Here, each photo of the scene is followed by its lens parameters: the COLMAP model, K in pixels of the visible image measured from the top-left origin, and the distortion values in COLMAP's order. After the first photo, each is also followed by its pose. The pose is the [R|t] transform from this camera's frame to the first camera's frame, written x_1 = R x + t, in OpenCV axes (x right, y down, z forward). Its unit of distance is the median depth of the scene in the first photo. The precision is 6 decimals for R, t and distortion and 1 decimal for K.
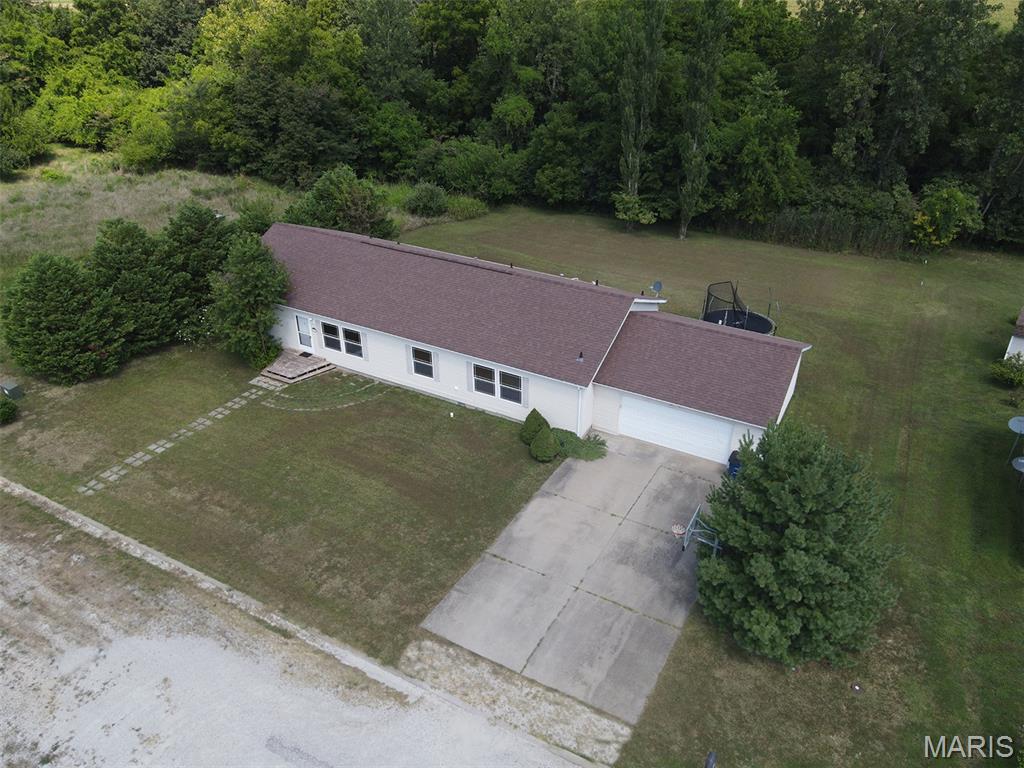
lens RADIAL K [[752.0, 0, 514.8], [0, 752.0, 377.7], [0, 0, 1]] dist [0.006478, 0.013607]
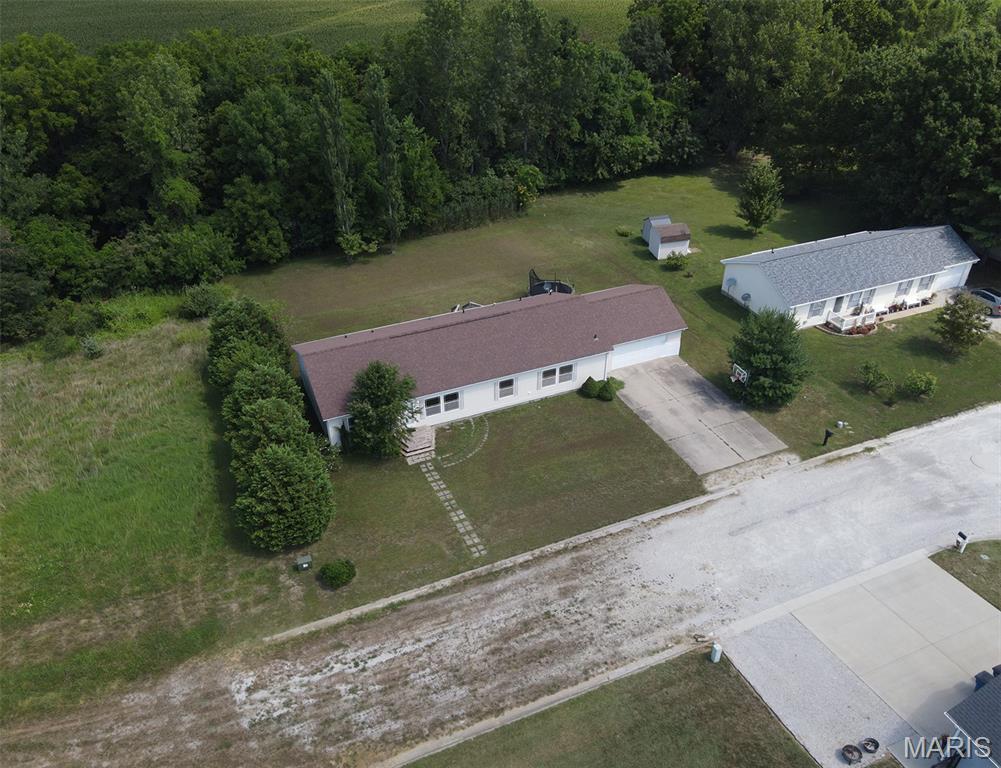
lens RADIAL K [[796.1, 0, 501.8], [0, 796.1, 405.2], [0, 0, 1]] dist [-0.003222, 0.030226]
pose [[0.611793, -0.457468, 0.645316, -1.108762], [0.400771, 0.882608, 0.245735, -0.364784], [-0.681977, 0.108285, 0.723313, -0.130899]]
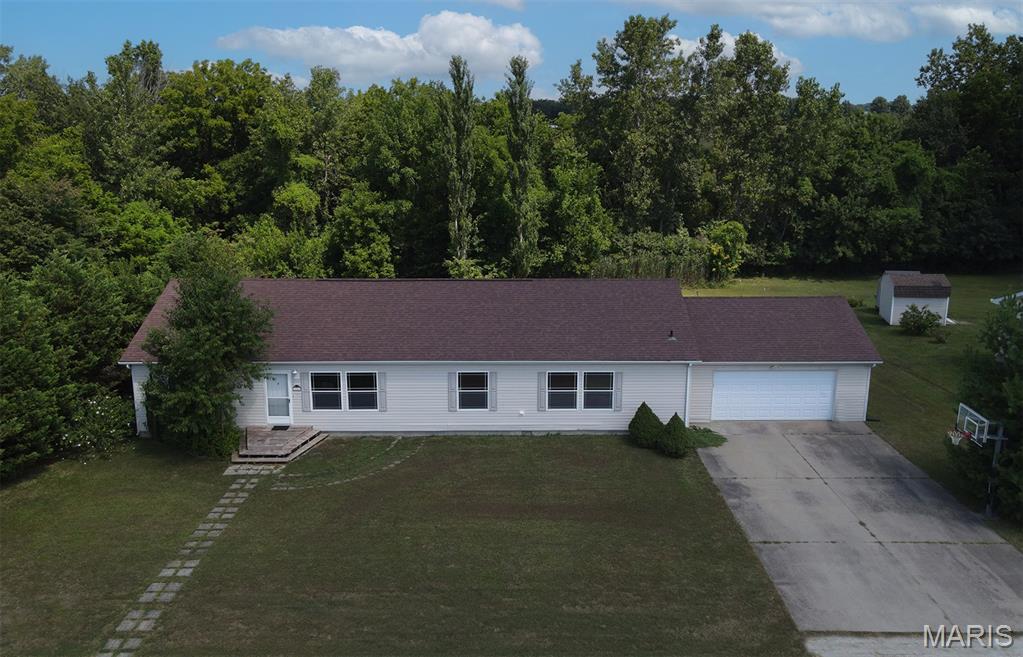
lens RADIAL K [[778.6, 0, 518.8], [0, 778.6, 287.6], [0, 0, 1]] dist [0.011750, 0.008109]
pose [[0.874399, -0.106712, 0.473327, -0.437054], [0.246413, 0.938016, -0.243735, 0.086242], [-0.417979, 0.329756, 0.846496, 0.230568]]
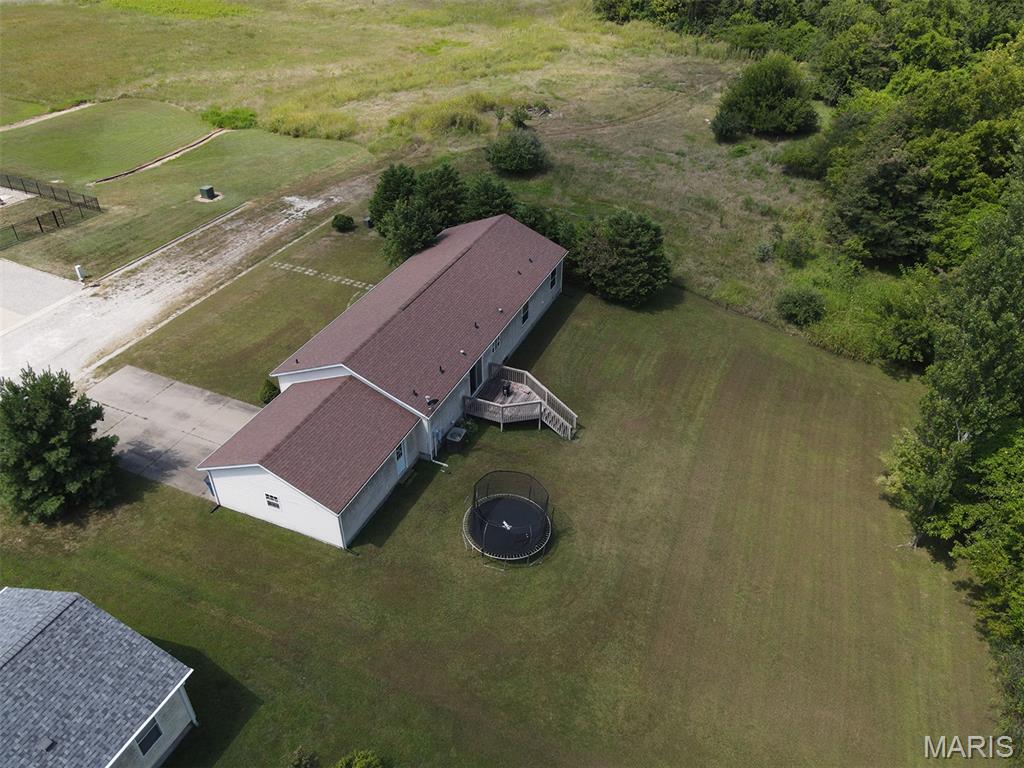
lens RADIAL K [[752.0, 0, 517.3], [0, 752.0, 380.7], [0, 0, 1]] dist [0.006478, 0.013607]
pose [[0.102846, 0.567922, -0.816631, 1.040576], [-0.506319, 0.736557, 0.448469, -0.672776], [0.856191, 0.367353, 0.363302, 0.746392]]
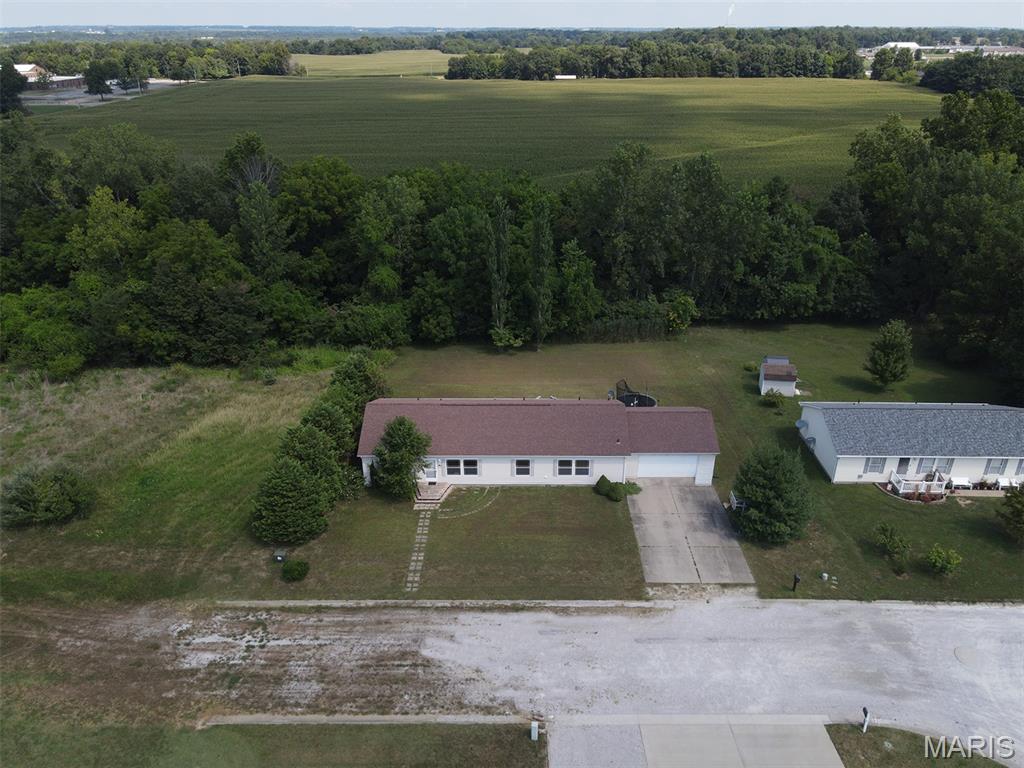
lens RADIAL K [[752.0, 0, 519.3], [0, 752.0, 381.8], [0, 0, 1]] dist [0.006478, 0.013607]
pose [[0.878322, -0.202058, 0.433271, -0.780729], [0.240986, 0.969852, -0.036228, -0.139637], [-0.412888, 0.136232, 0.900535, -0.516099]]
